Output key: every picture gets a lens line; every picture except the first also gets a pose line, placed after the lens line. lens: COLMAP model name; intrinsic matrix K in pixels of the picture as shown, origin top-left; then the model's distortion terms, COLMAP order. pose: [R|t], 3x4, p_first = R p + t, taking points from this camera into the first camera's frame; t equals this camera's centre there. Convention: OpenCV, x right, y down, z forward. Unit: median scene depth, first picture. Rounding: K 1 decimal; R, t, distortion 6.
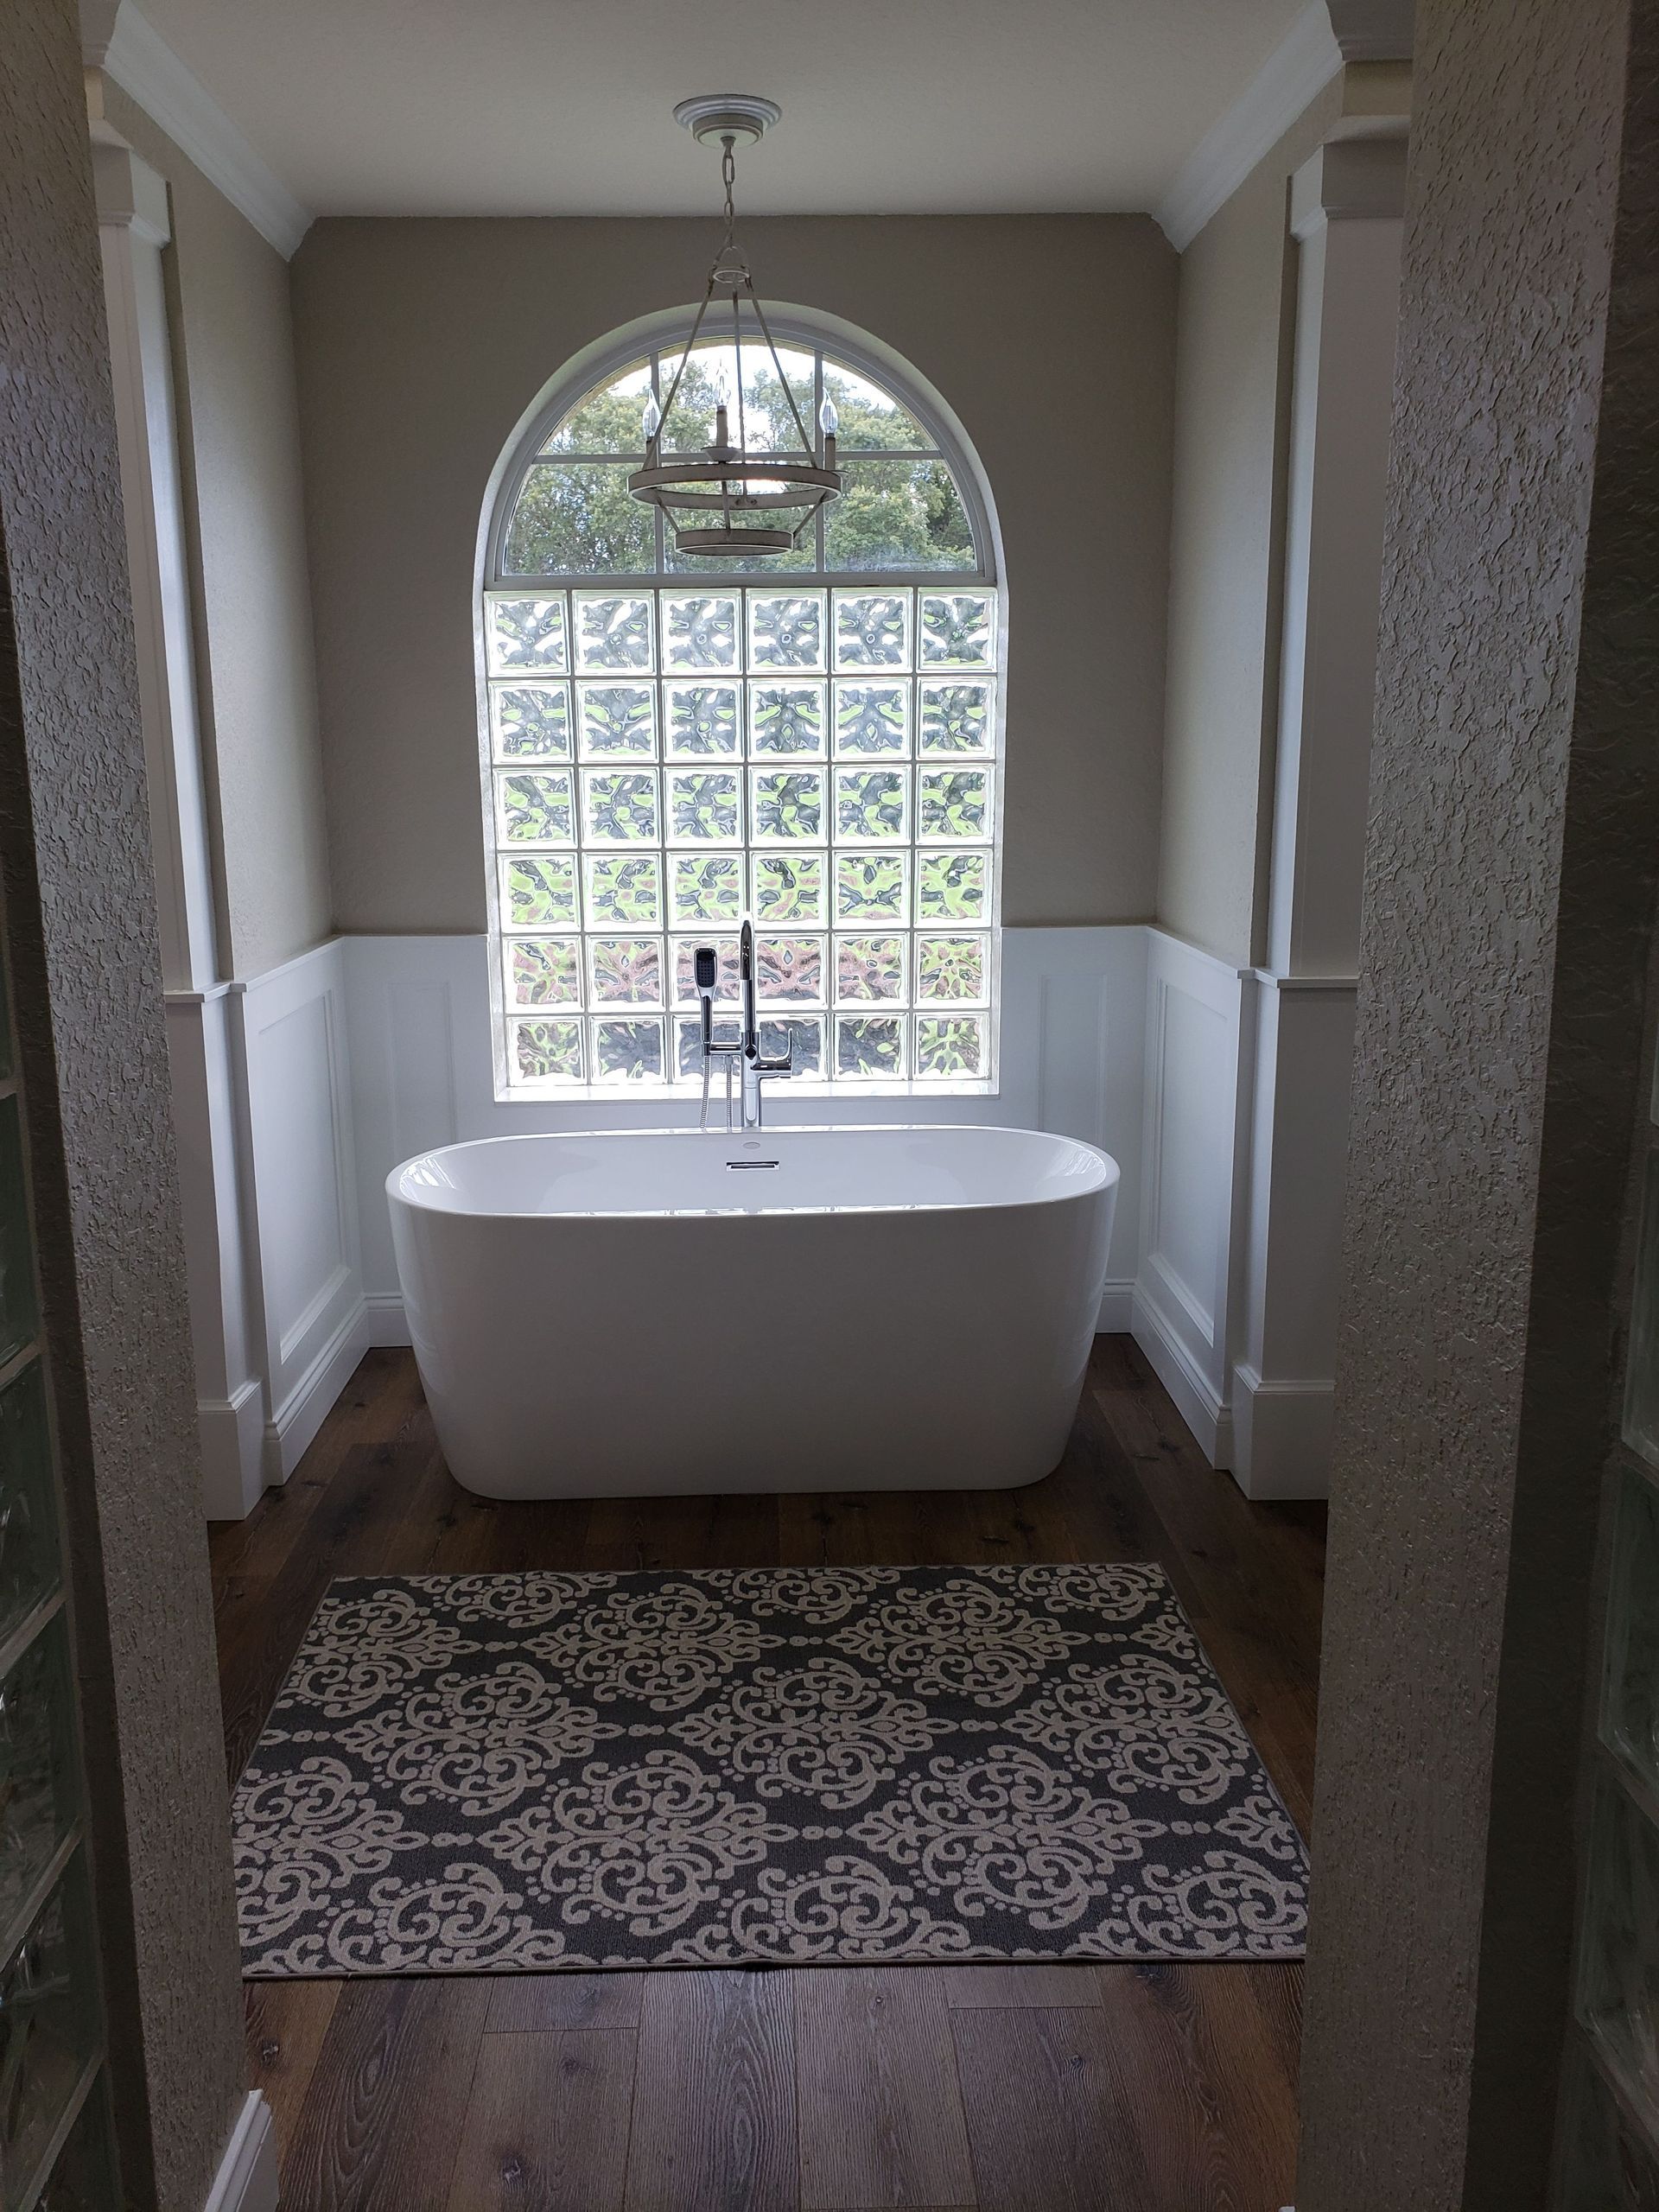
lens RADIAL K [[1727.7, 0, 824.6], [0, 1727.7, 1099.1], [0, 0, 1]] dist [0.047086, -0.026906]
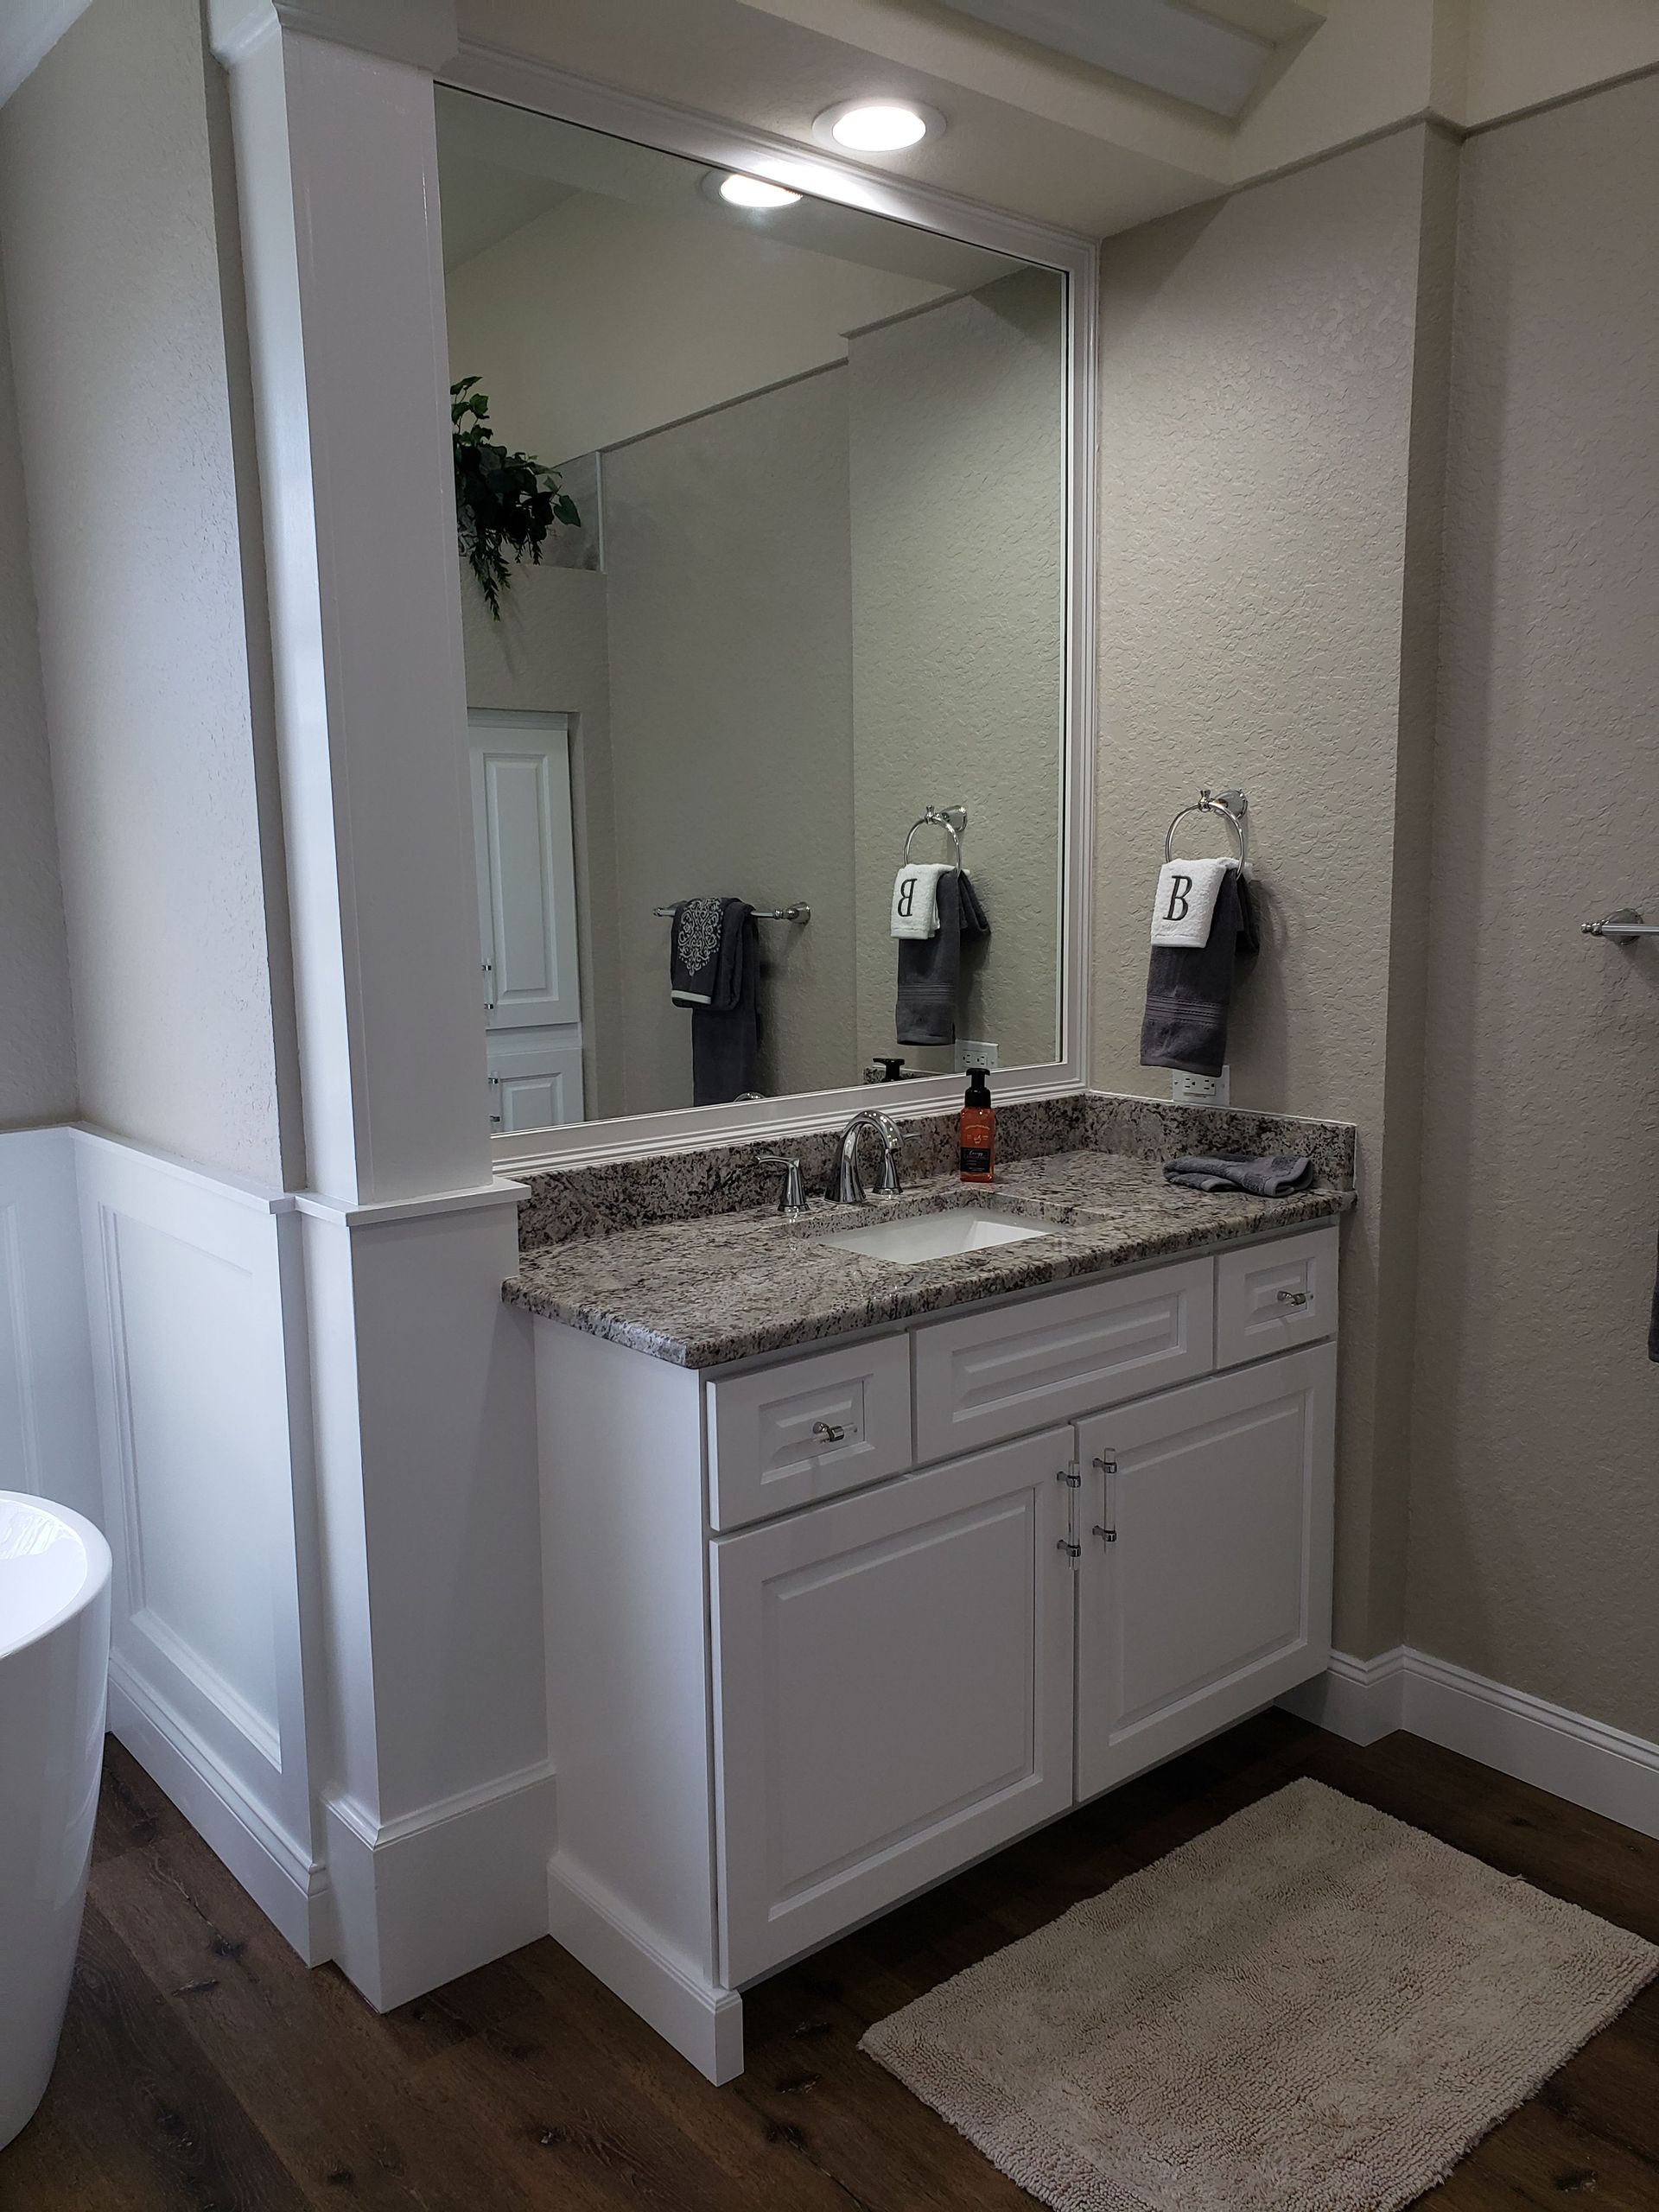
lens RADIAL K [[1727.7, 0, 826.5], [0, 1727.7, 1110.4], [0, 0, 1]] dist [0.047086, -0.026906]
pose [[0.789816, -0.102613, 0.604699, 0.016226], [0.133381, 0.991046, -0.006040, -0.072705], [-0.598665, 0.085426, 0.796431, 0.344734]]
